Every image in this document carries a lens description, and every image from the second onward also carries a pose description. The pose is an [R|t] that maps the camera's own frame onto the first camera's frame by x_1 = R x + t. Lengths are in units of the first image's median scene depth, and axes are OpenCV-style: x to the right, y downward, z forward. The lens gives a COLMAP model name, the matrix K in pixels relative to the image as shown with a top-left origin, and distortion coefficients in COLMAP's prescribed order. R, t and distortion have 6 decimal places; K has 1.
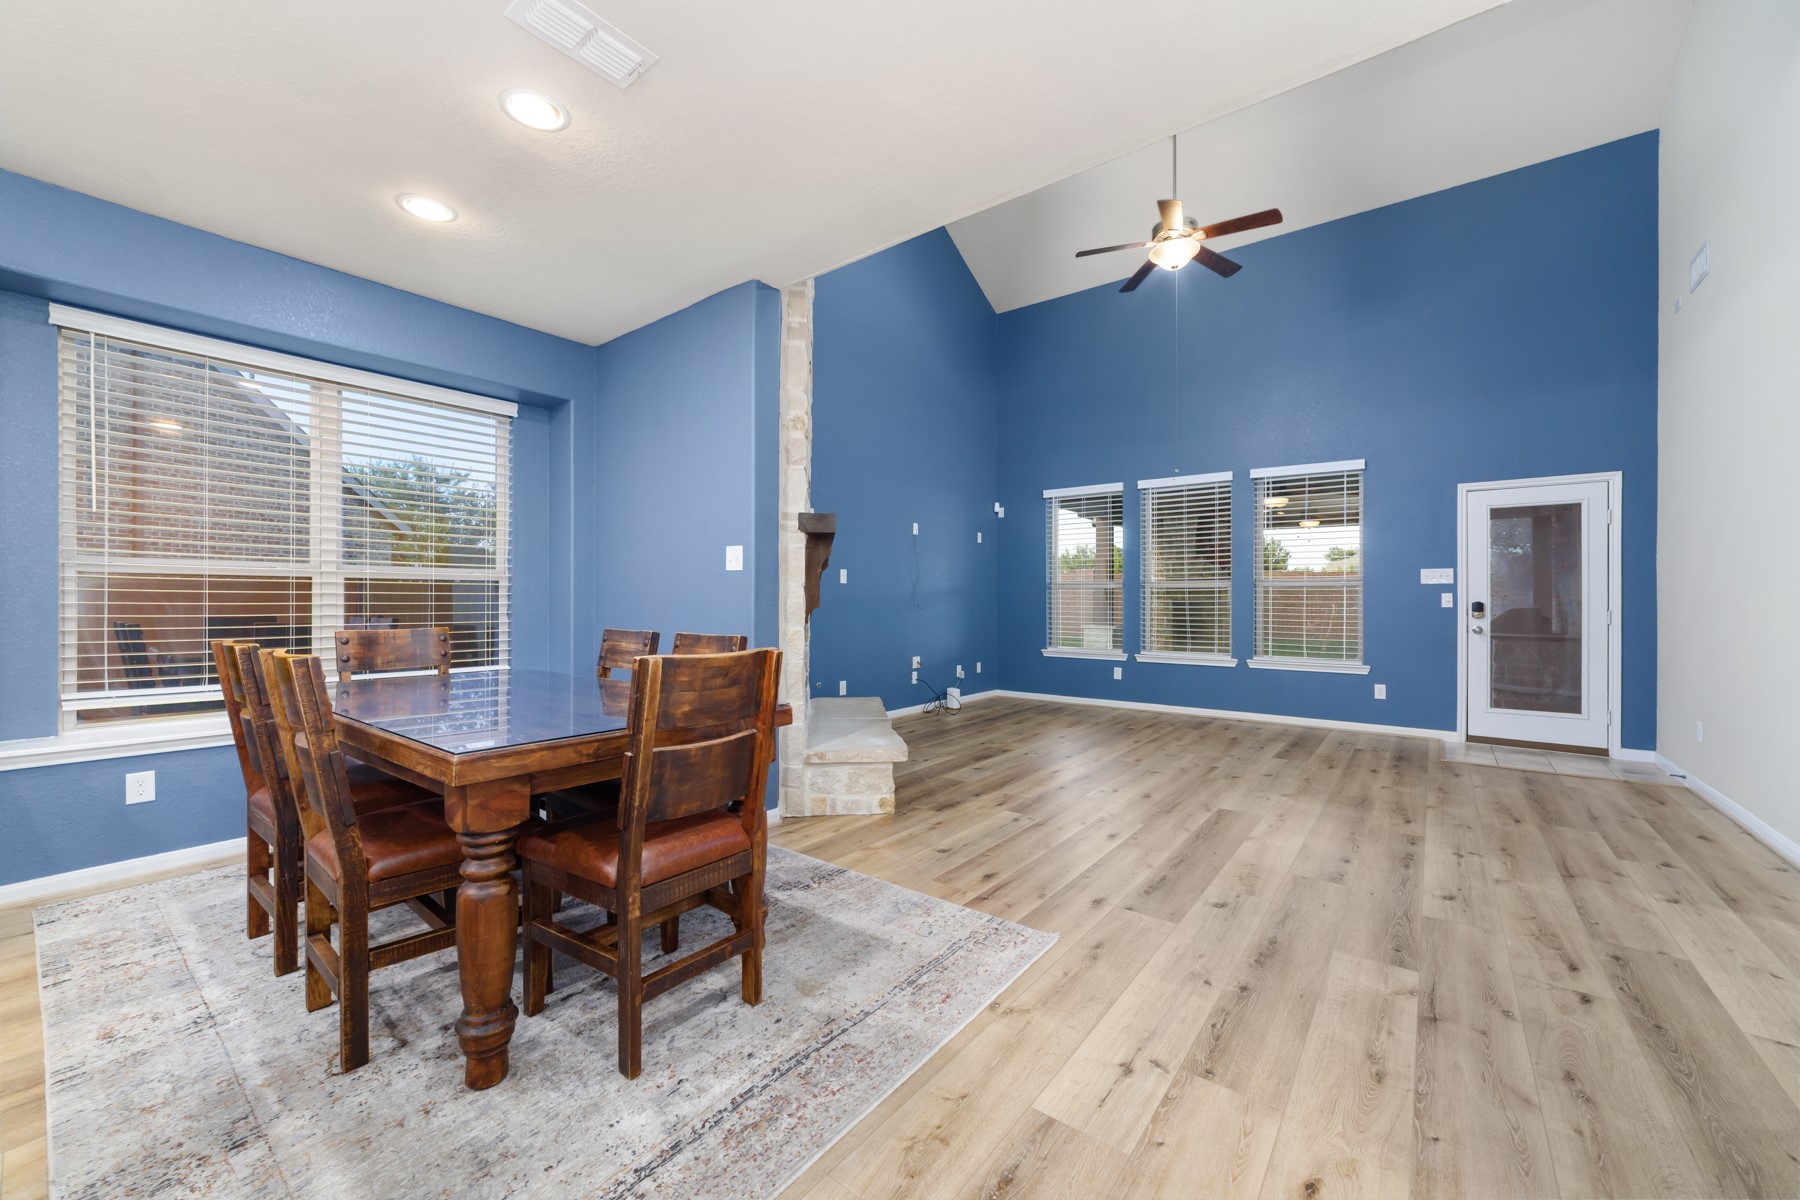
lens RADIAL K [[686.9, 0, 905.1], [0, 686.9, 601.3], [0, 0, 1]] dist [-0.019159, 0.005264]
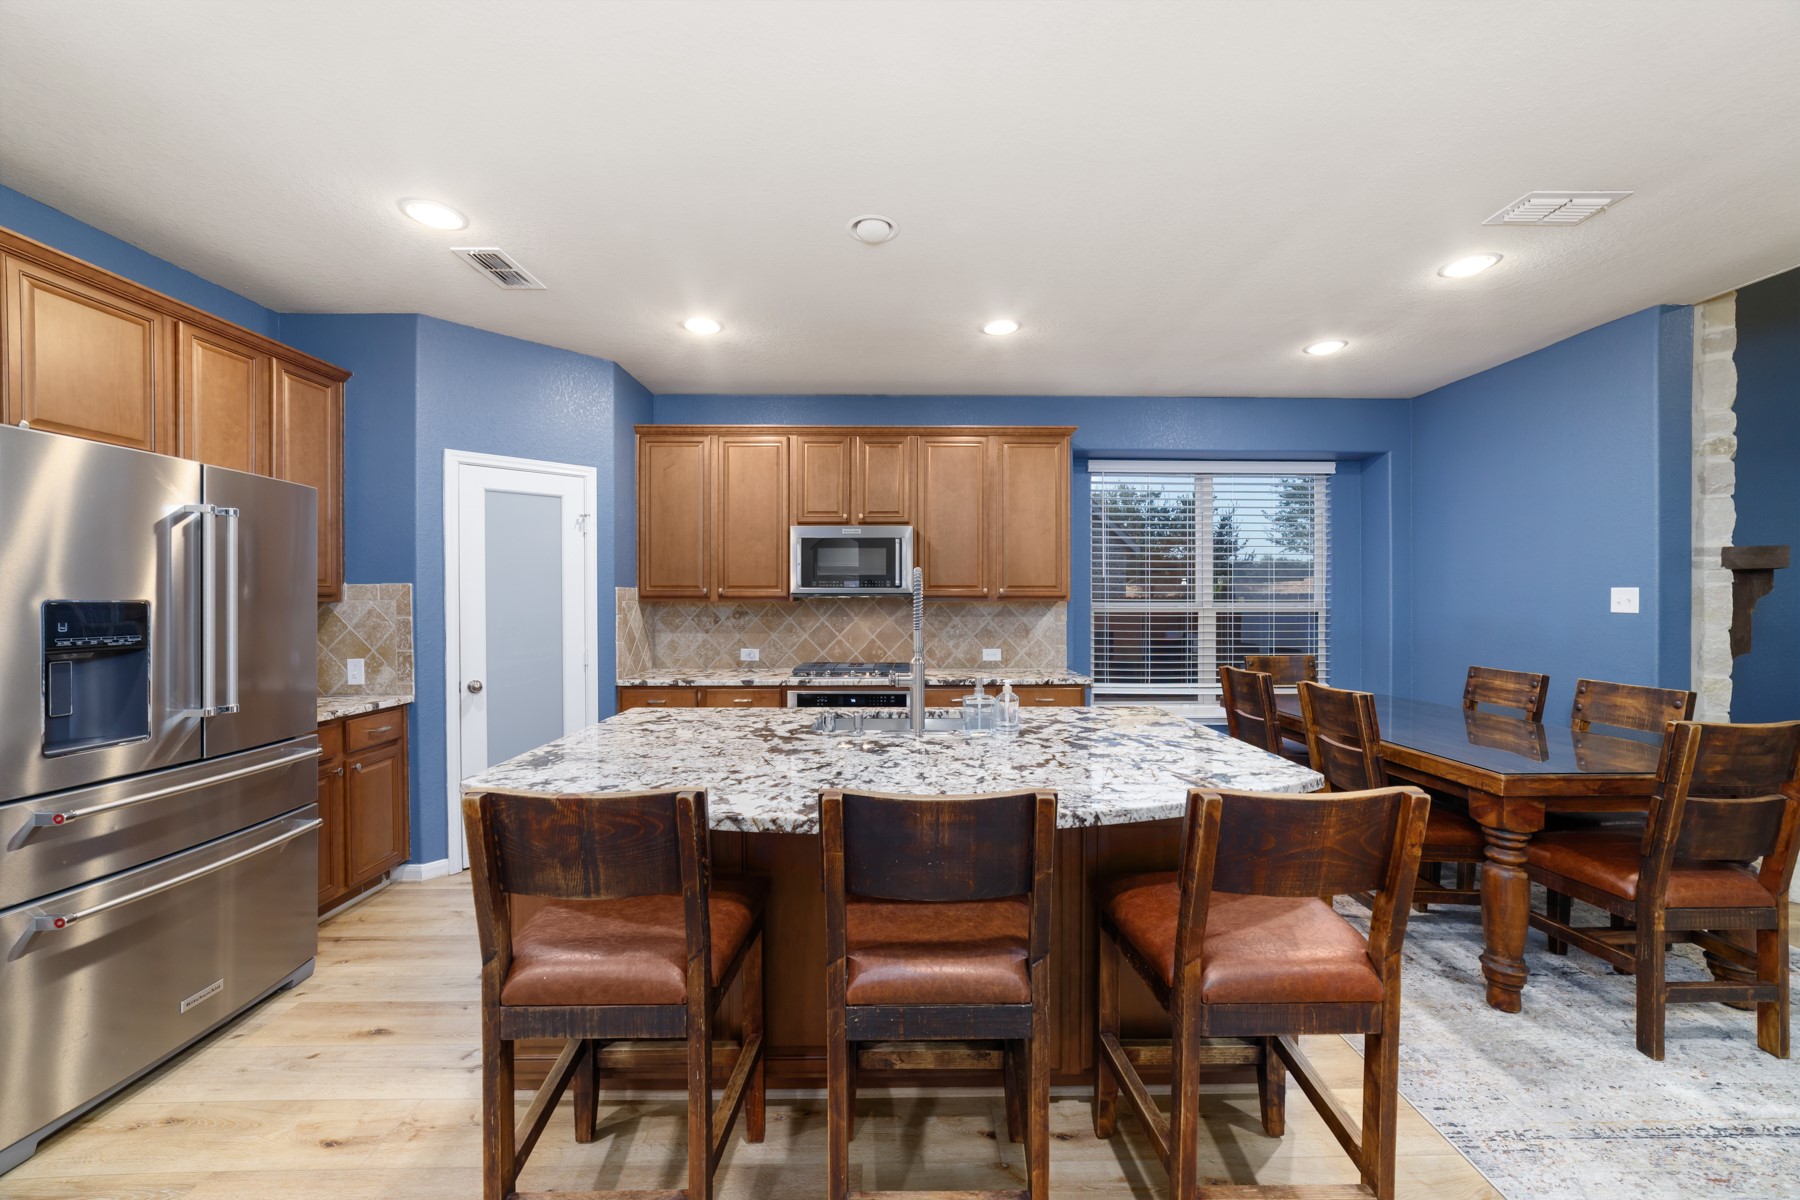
lens RADIAL K [[686.9, 0, 904.8], [0, 686.9, 601.6], [0, 0, 1]] dist [-0.019159, 0.005264]
pose [[0.623477, 0.000355, -0.781842, -0.152189], [0.001258, 0.999998, 0.001457, -0.071029], [0.781841, -0.001892, 0.623475, -0.433454]]
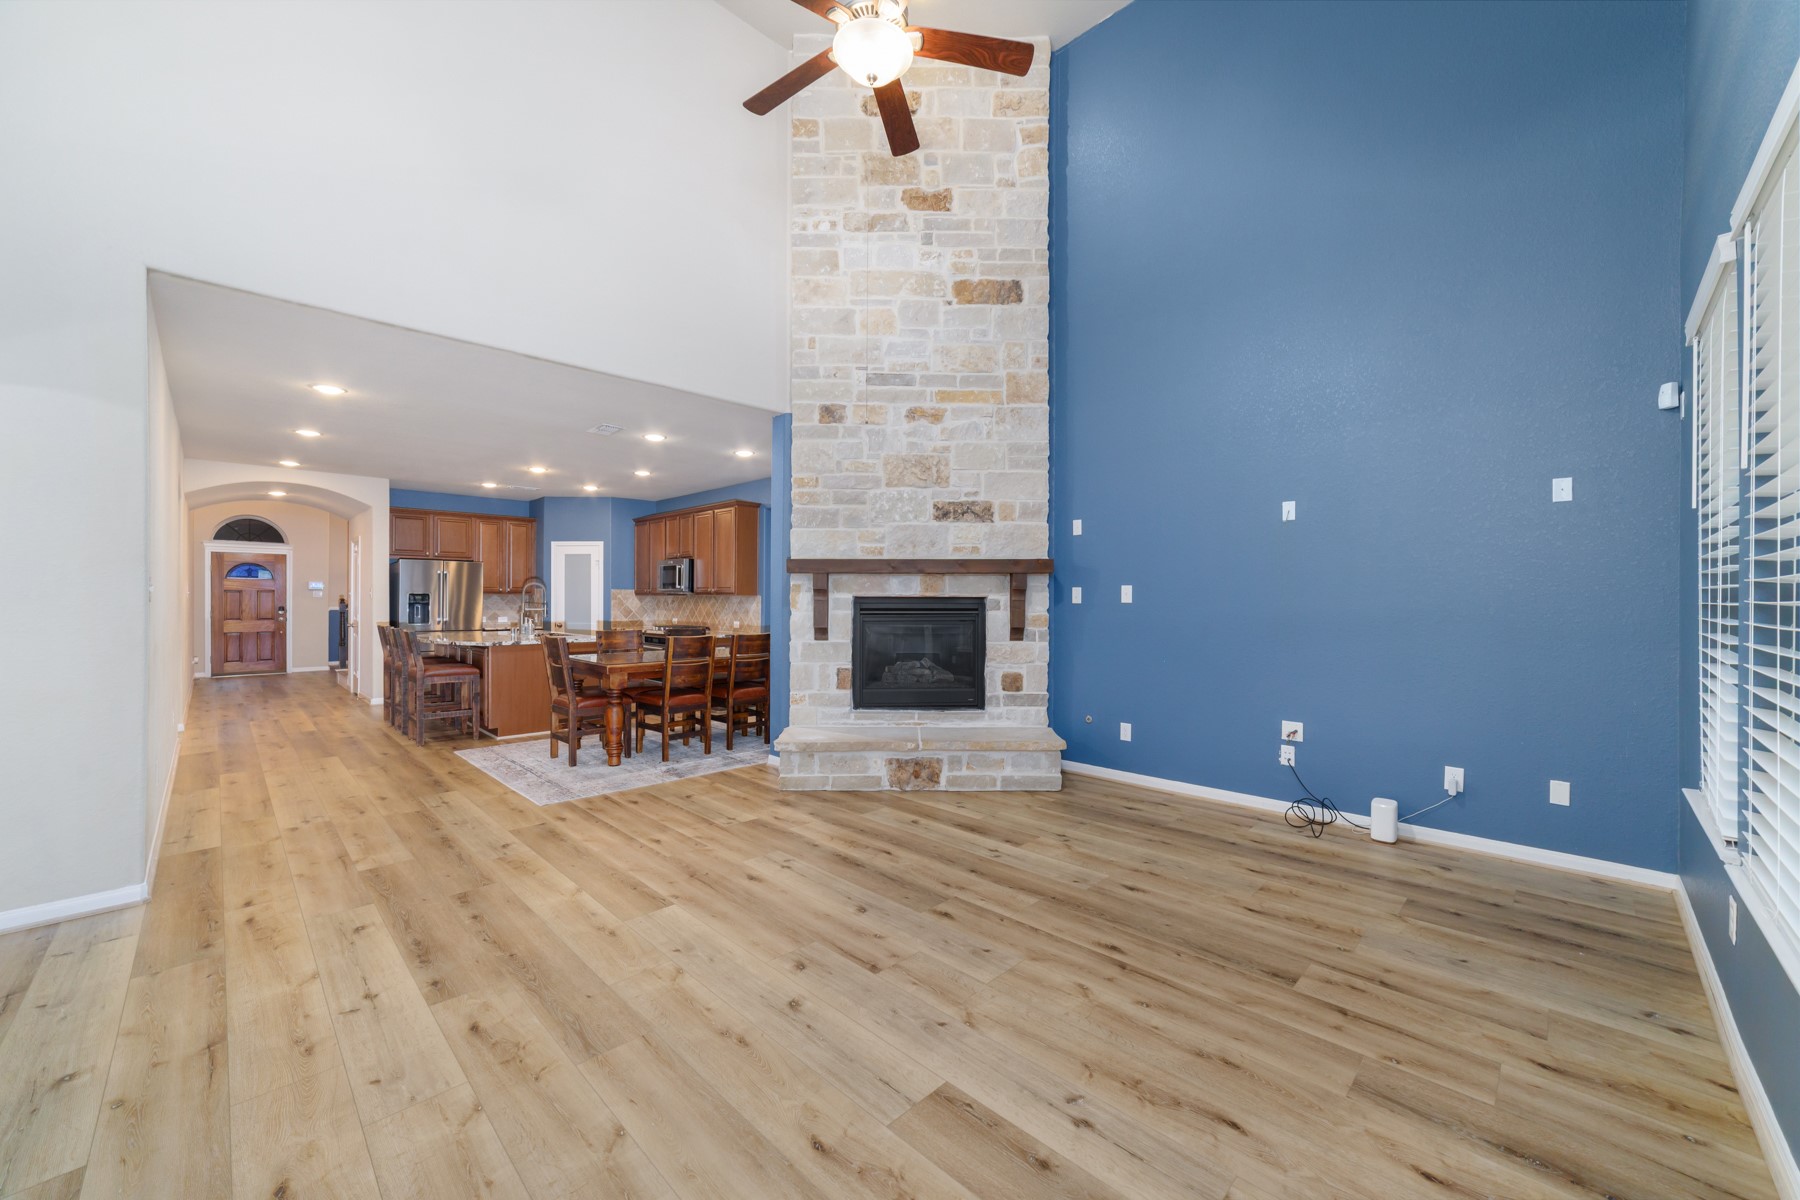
lens RADIAL K [[686.9, 0, 904.2], [0, 686.9, 594.6], [0, 0, 1]] dist [-0.019159, 0.005264]
pose [[-0.116097, -0.009767, -0.993190, 1.471952], [-0.006063, 0.999940, -0.009125, -0.052342], [0.993219, 0.004962, -0.116150, 1.648538]]
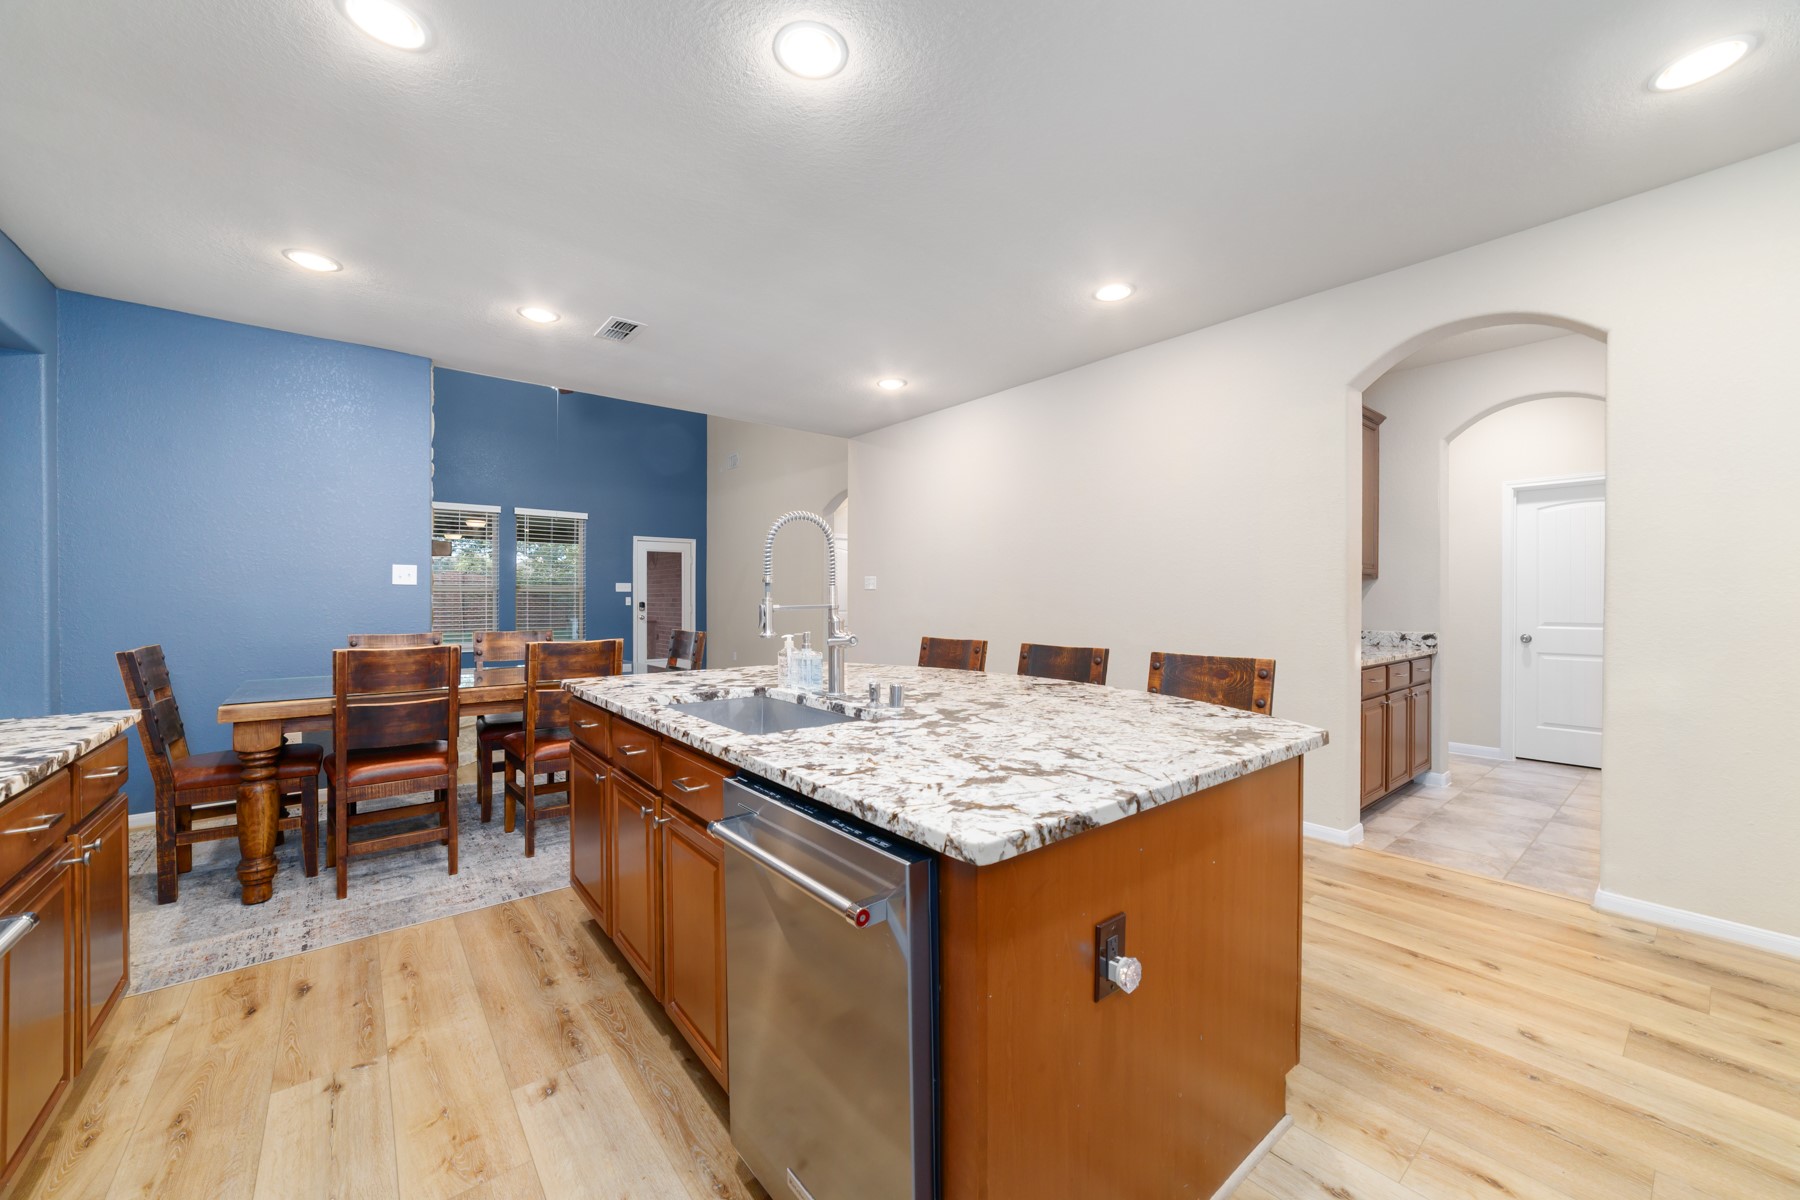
lens RADIAL K [[686.9, 0, 906.4], [0, 686.9, 599.6], [0, 0, 1]] dist [-0.019159, 0.005264]
pose [[0.221956, -0.005140, 0.975043, -1.398139], [-0.000020, 0.999986, 0.005276, -0.027376], [-0.975057, -0.001191, 0.221952, -0.175824]]
